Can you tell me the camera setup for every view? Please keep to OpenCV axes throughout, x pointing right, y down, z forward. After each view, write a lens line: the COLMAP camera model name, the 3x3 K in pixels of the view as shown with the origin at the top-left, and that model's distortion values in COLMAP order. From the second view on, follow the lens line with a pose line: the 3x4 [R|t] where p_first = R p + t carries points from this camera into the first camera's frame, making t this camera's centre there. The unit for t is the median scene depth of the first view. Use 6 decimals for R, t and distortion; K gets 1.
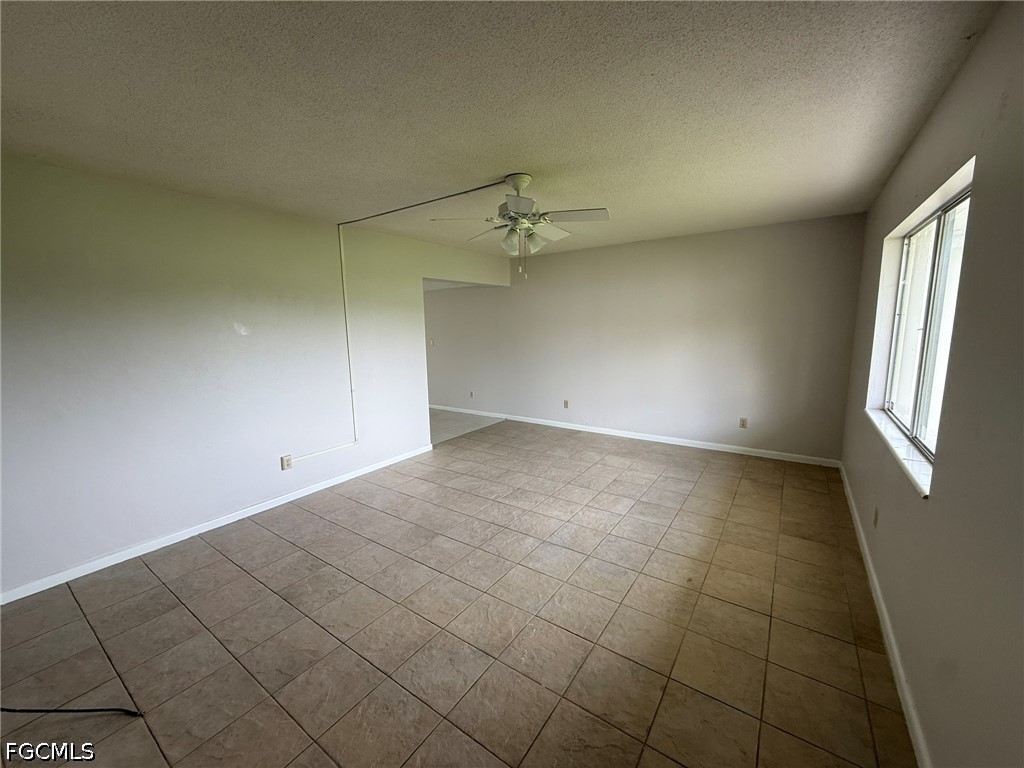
lens RADIAL K [[406.4, 0, 508.5], [0, 406.4, 383.1], [0, 0, 1]] dist [0.000440, -0.000222]
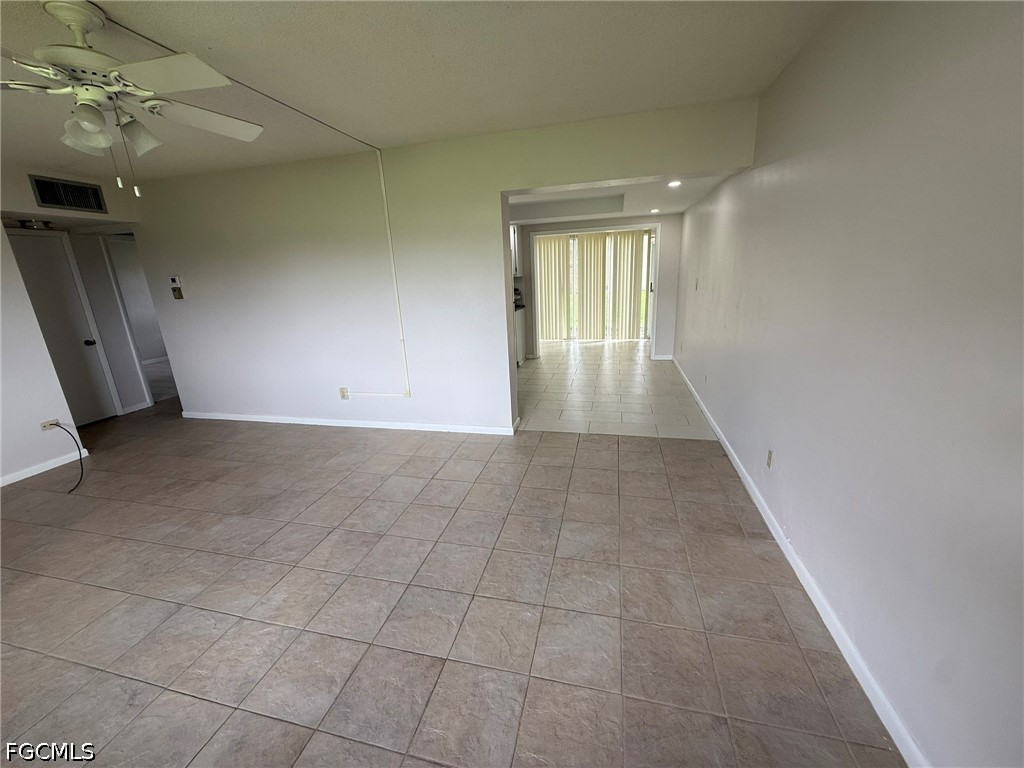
lens RADIAL K [[406.4, 0, 508.5], [0, 406.4, 383.1], [0, 0, 1]] dist [0.000440, -0.000222]
pose [[0.357356, 0.252750, -0.899119, 0.588815], [-0.095163, 0.967530, 0.234158, -0.133641], [0.929108, 0.001885, 0.369805, 0.922186]]
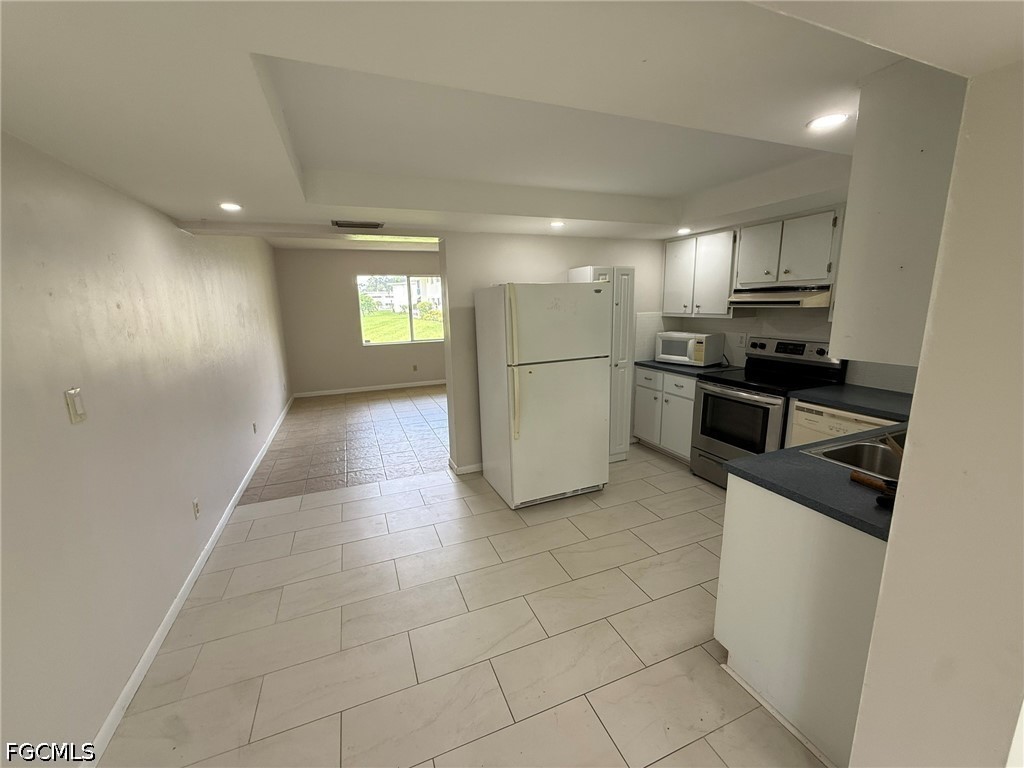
lens RADIAL K [[406.4, 0, 508.5], [0, 406.4, 383.1], [0, 0, 1]] dist [0.000440, -0.000222]
pose [[-0.836881, -0.068987, 0.543020, -0.901483], [0.118577, 0.945622, 0.302882, -0.271921], [-0.534387, 0.317866, -0.783193, 1.942700]]
